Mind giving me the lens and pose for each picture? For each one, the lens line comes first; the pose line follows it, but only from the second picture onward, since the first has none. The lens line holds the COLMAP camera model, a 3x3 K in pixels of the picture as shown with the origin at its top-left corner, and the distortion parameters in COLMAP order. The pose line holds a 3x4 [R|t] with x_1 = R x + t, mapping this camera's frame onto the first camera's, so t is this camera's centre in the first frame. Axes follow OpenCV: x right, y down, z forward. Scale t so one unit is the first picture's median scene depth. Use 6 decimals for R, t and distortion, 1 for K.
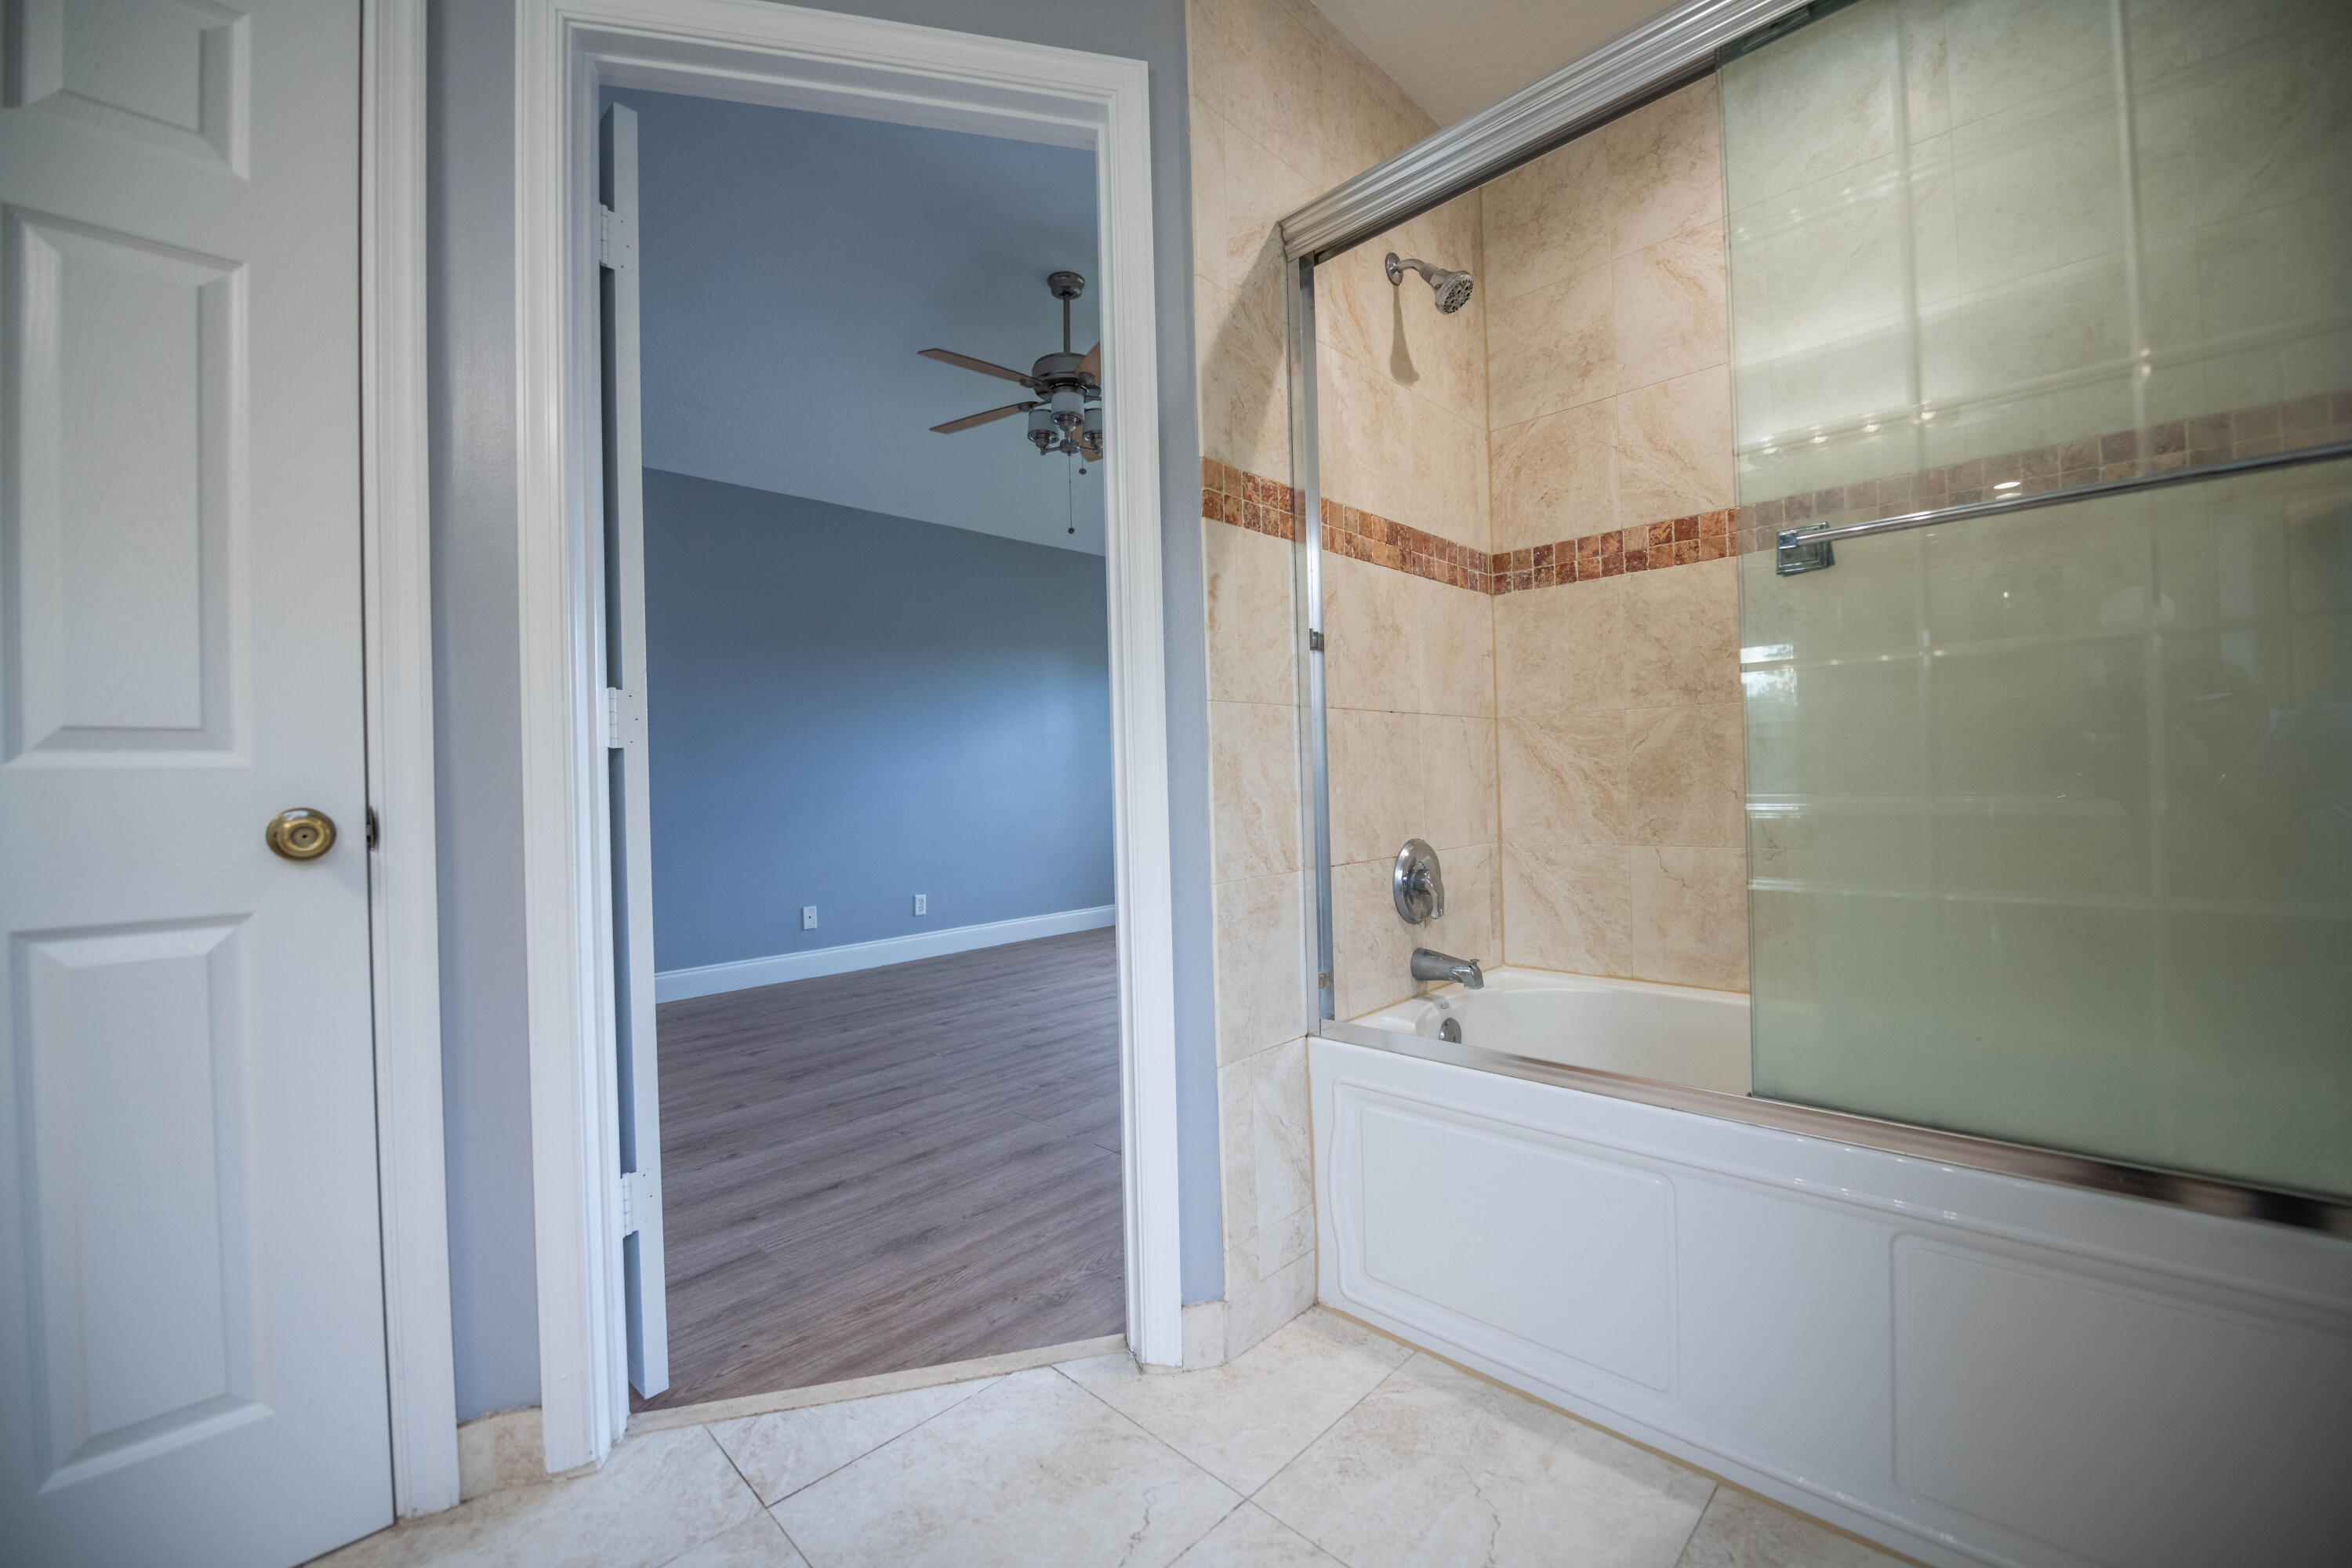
lens RADIAL K [[933.2, 0, 1176.0], [0, 933.2, 784.0], [0, 0, 1]] dist [-0.022920, -0.000100]
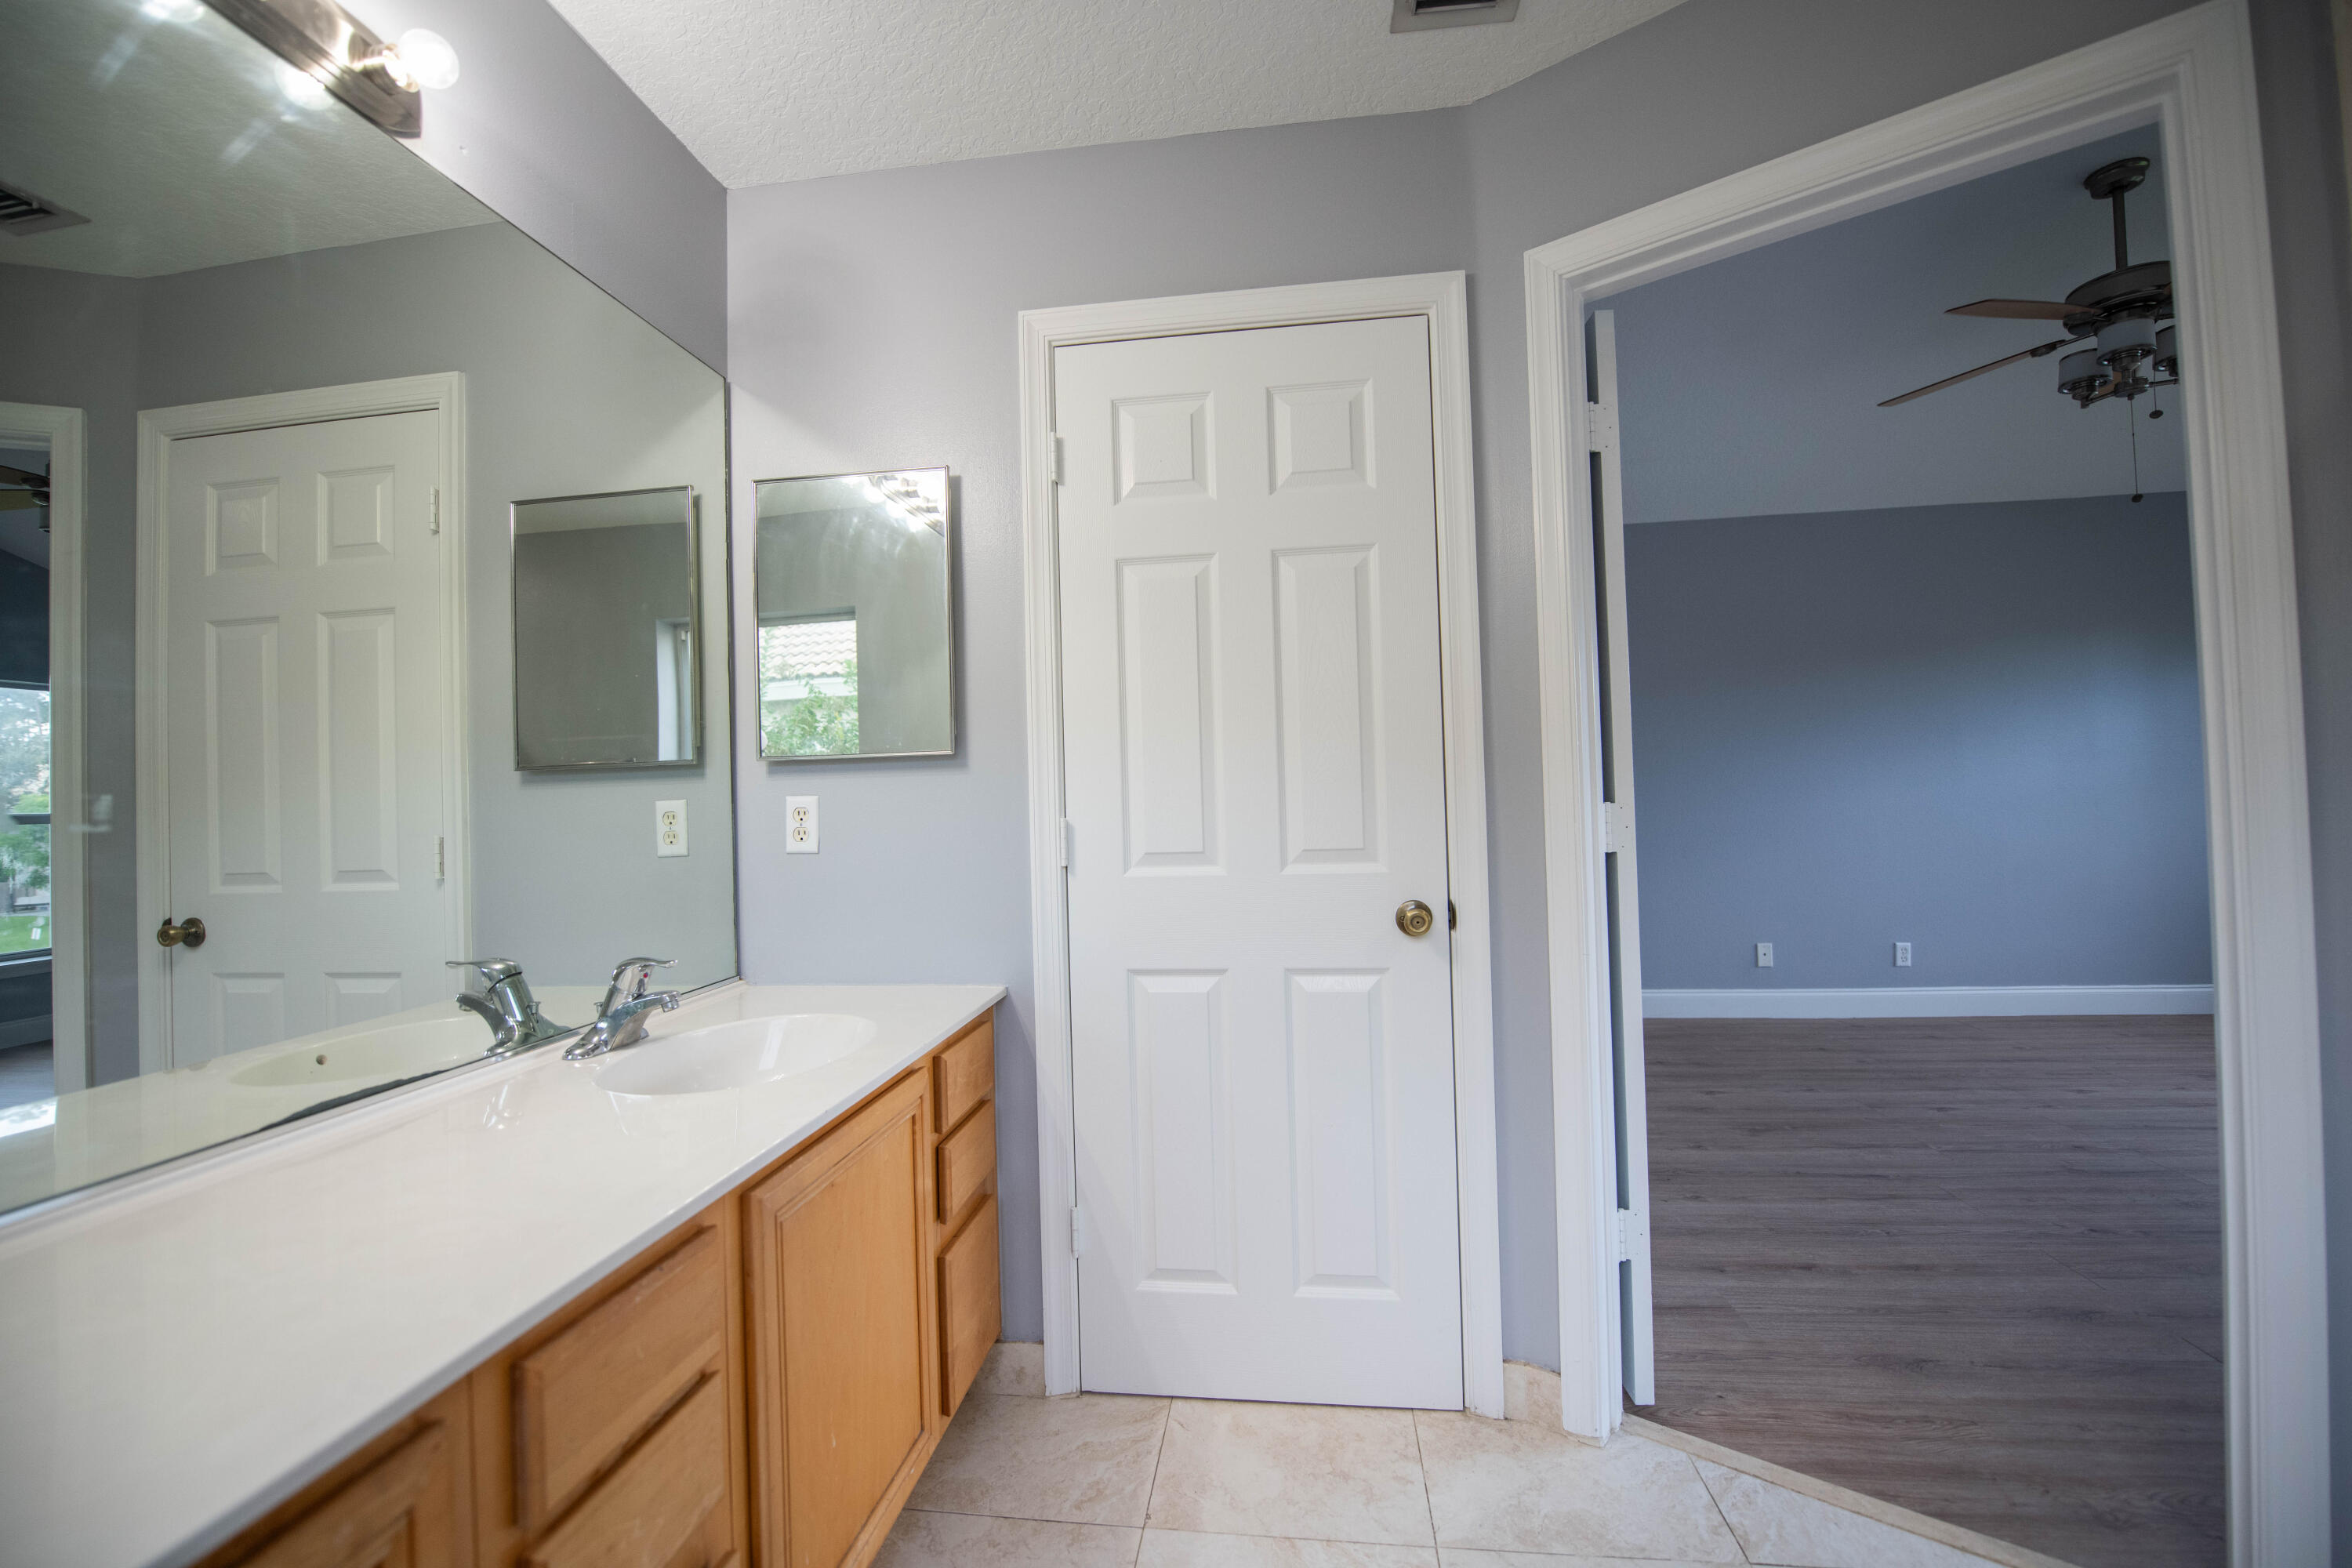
lens RADIAL K [[933.2, 0, 1176.0], [0, 933.2, 784.0], [0, 0, 1]] dist [-0.022920, -0.000100]
pose [[0.598215, -0.007139, -0.801303, 0.014778], [0.013739, 0.999905, 0.001348, -0.096174], [0.801218, -0.011815, 0.598257, -0.120110]]
